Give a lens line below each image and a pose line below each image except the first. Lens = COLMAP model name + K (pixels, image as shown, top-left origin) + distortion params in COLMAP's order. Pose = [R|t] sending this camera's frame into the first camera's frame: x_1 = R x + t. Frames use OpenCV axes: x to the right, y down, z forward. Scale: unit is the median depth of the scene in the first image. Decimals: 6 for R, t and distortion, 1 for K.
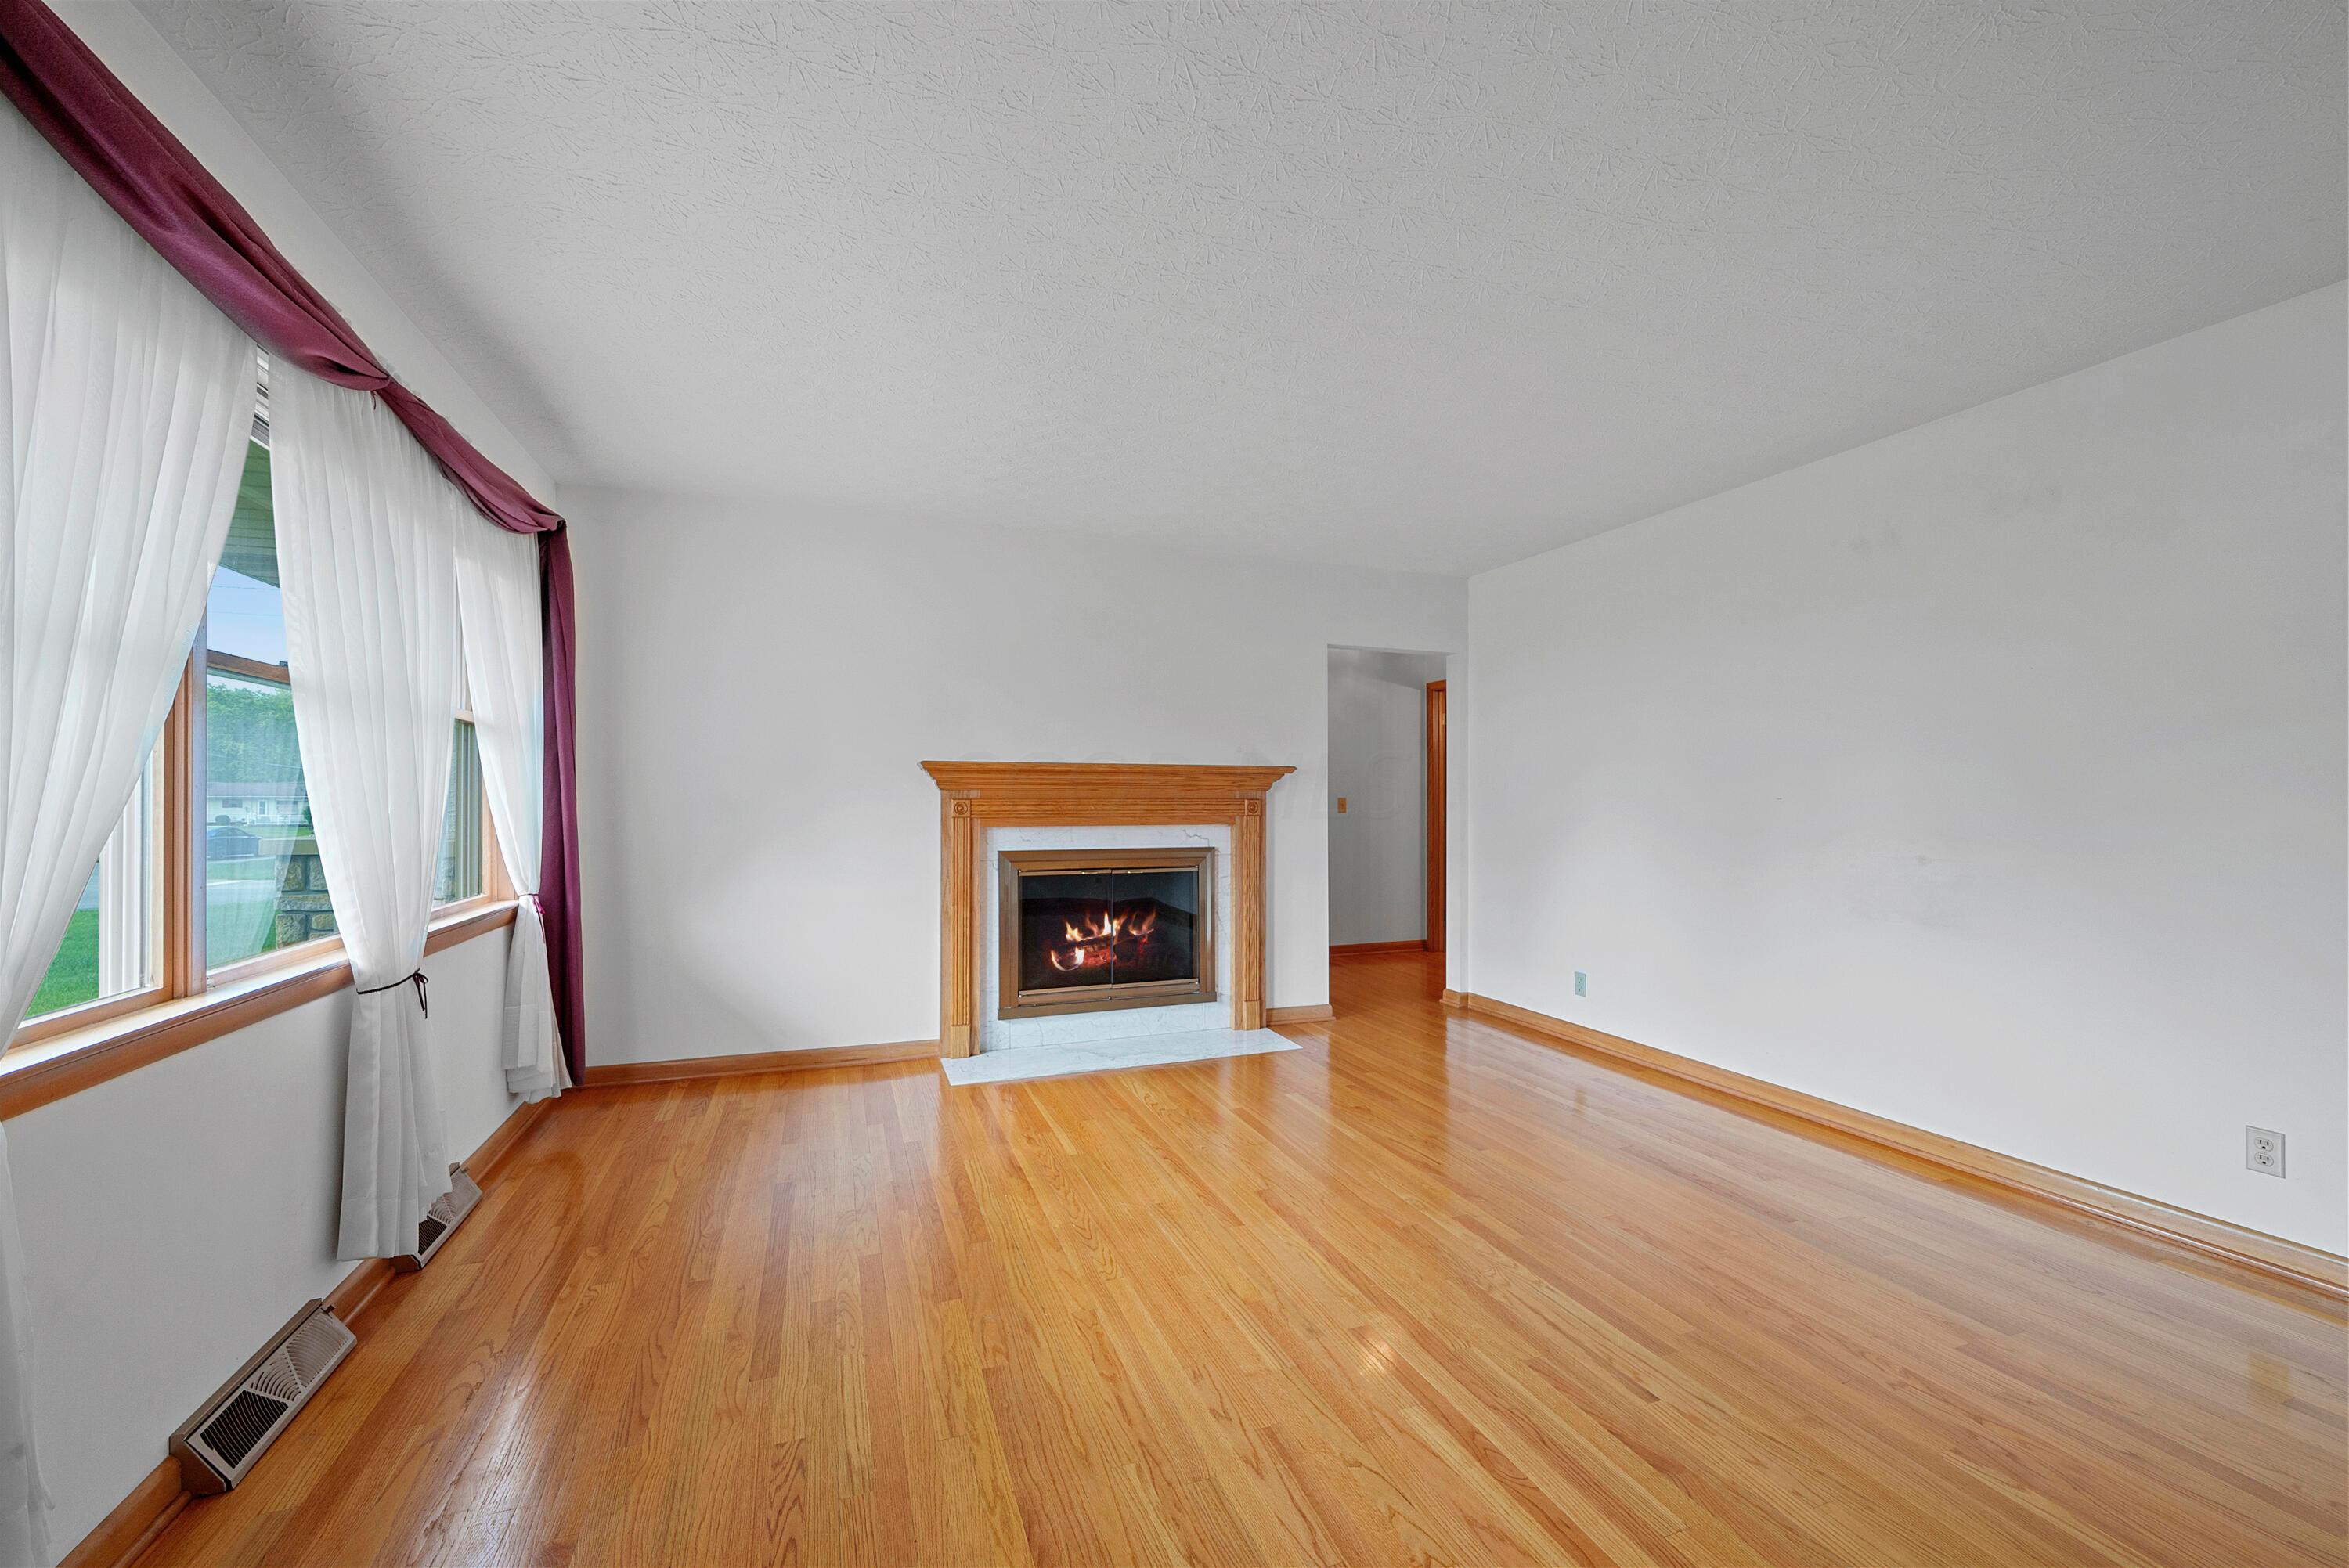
lens RADIAL K [[939.4, 0, 1174.5], [0, 939.4, 784.0], [0, 0, 1]] dist [-0.000135, 0.000366]
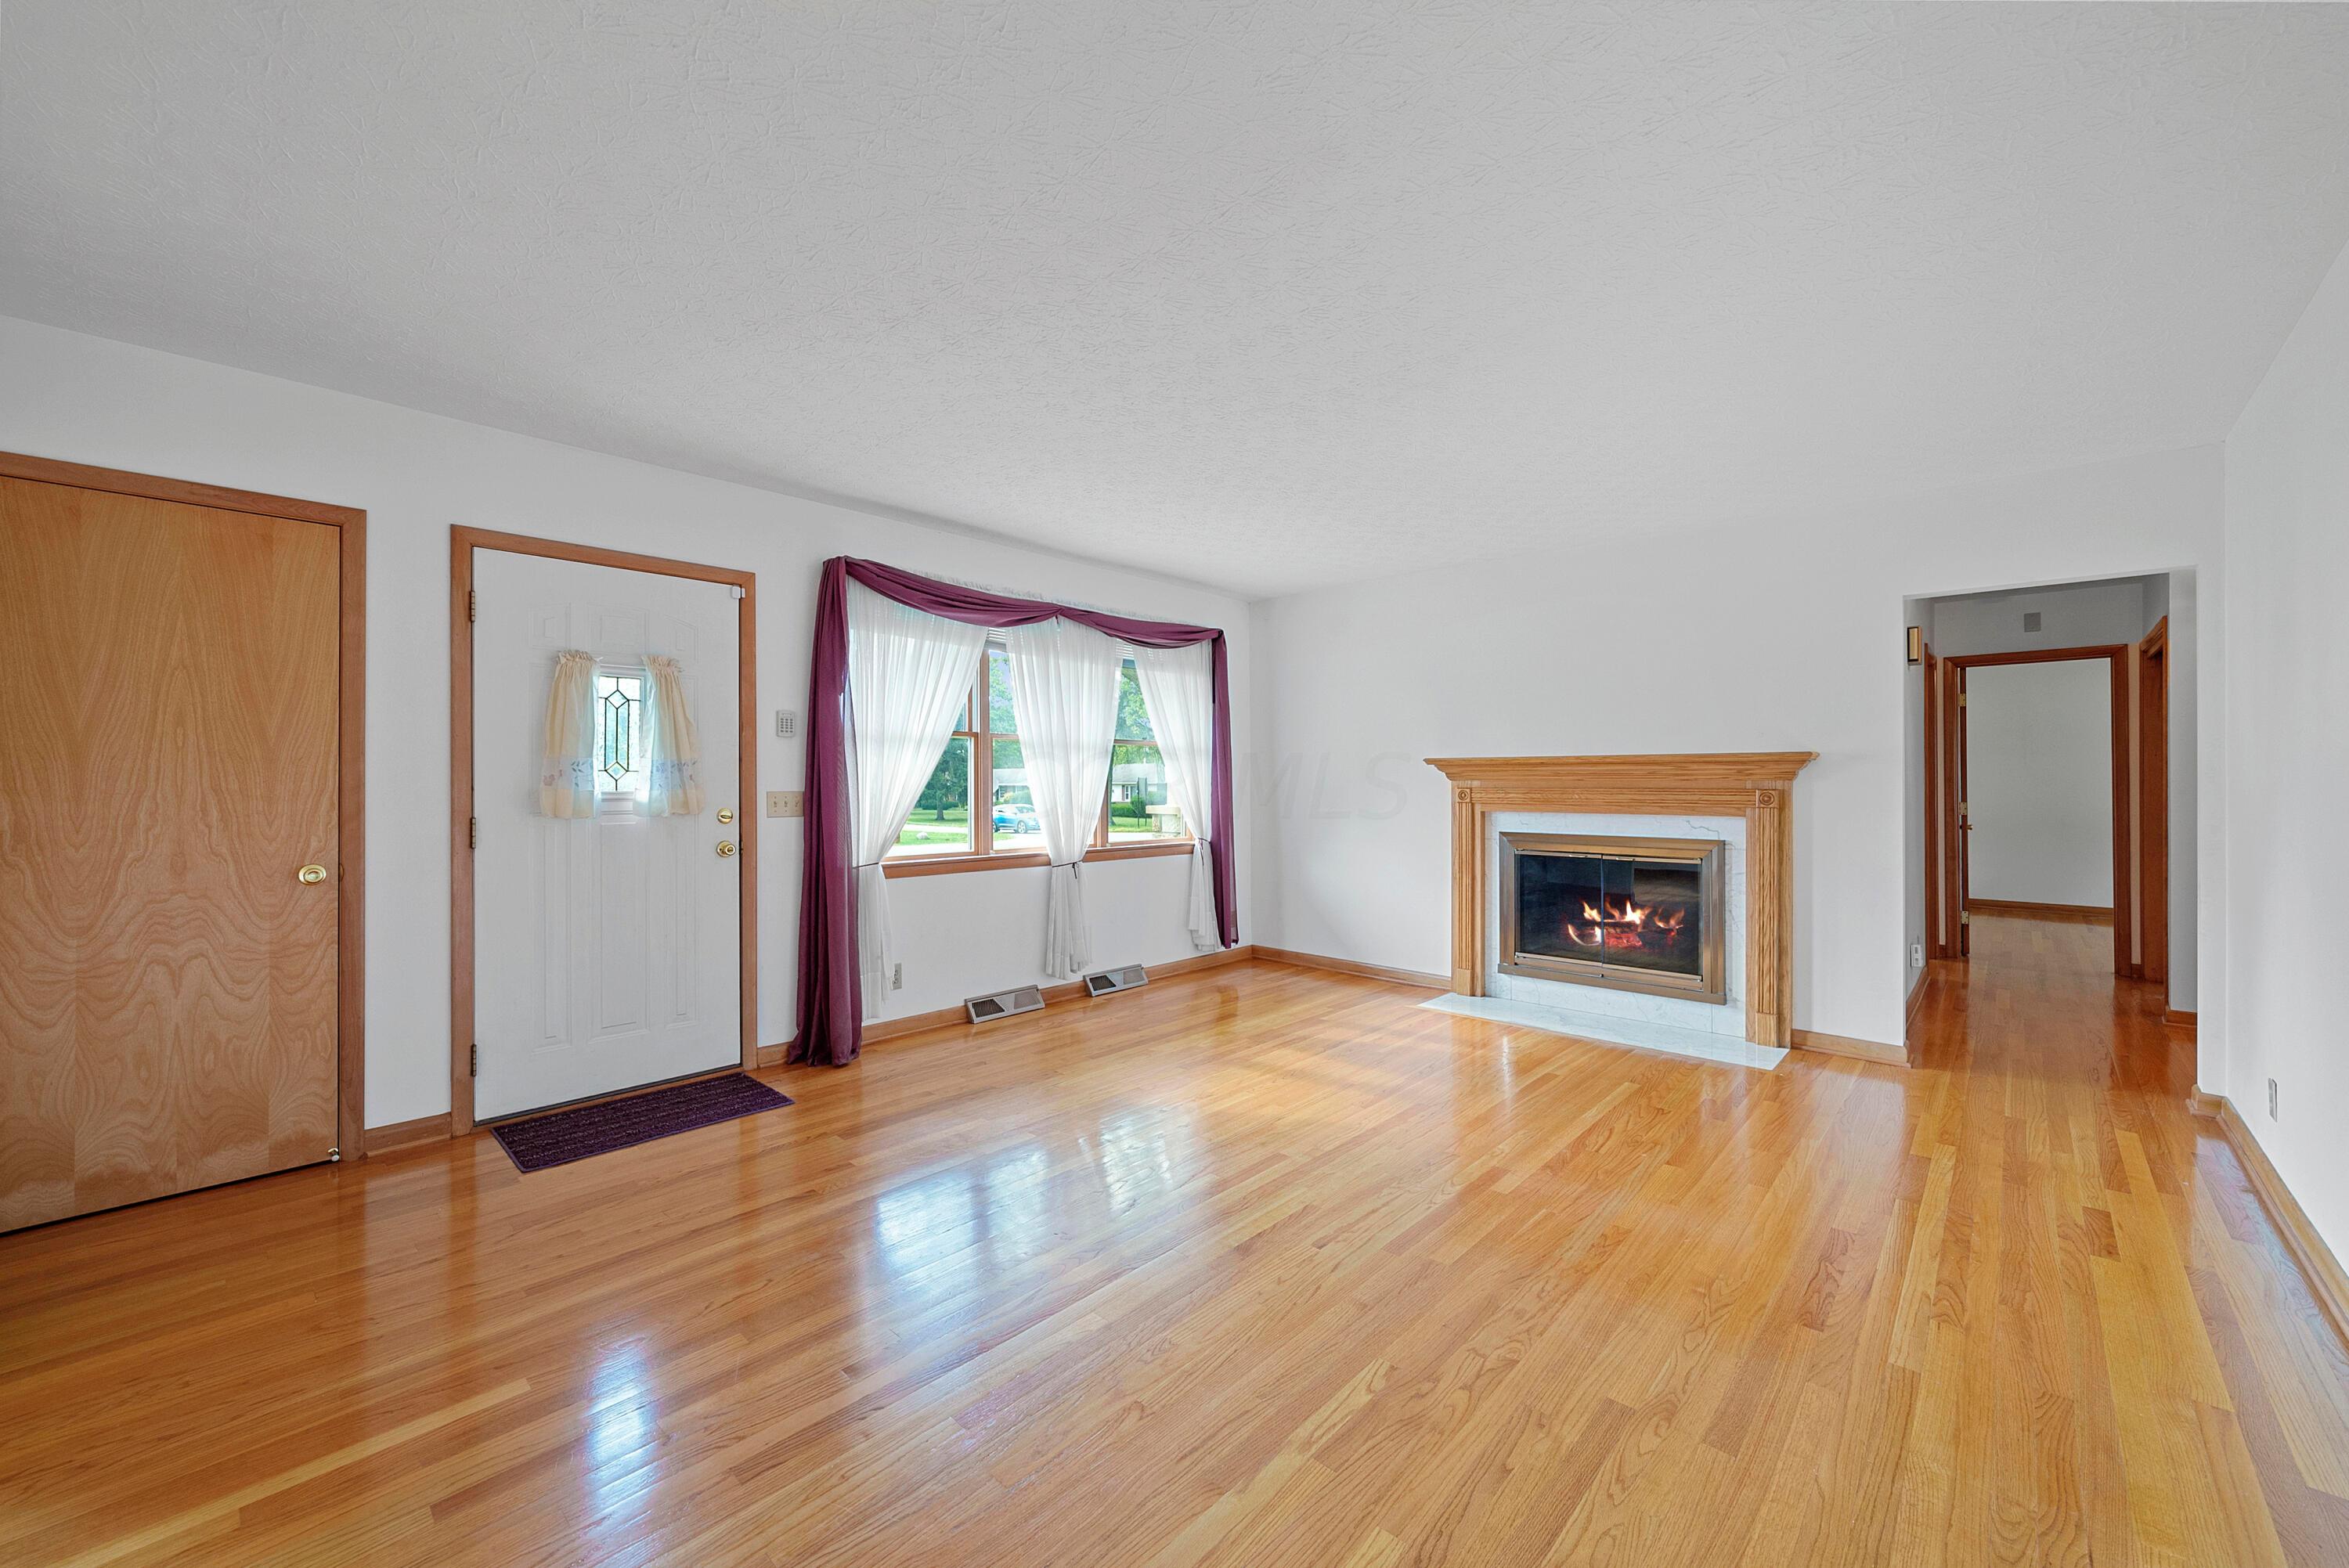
lens RADIAL K [[910.9, 0, 1174.5], [0, 910.9, 784.0], [0, 0, 1]] dist [-0.000299, 0.000026]
pose [[0.450883, 0.001184, -0.892582, 0.618690], [0.008627, 0.999947, 0.005684, 0.000923], [0.892541, -0.010263, 0.450849, 0.103764]]
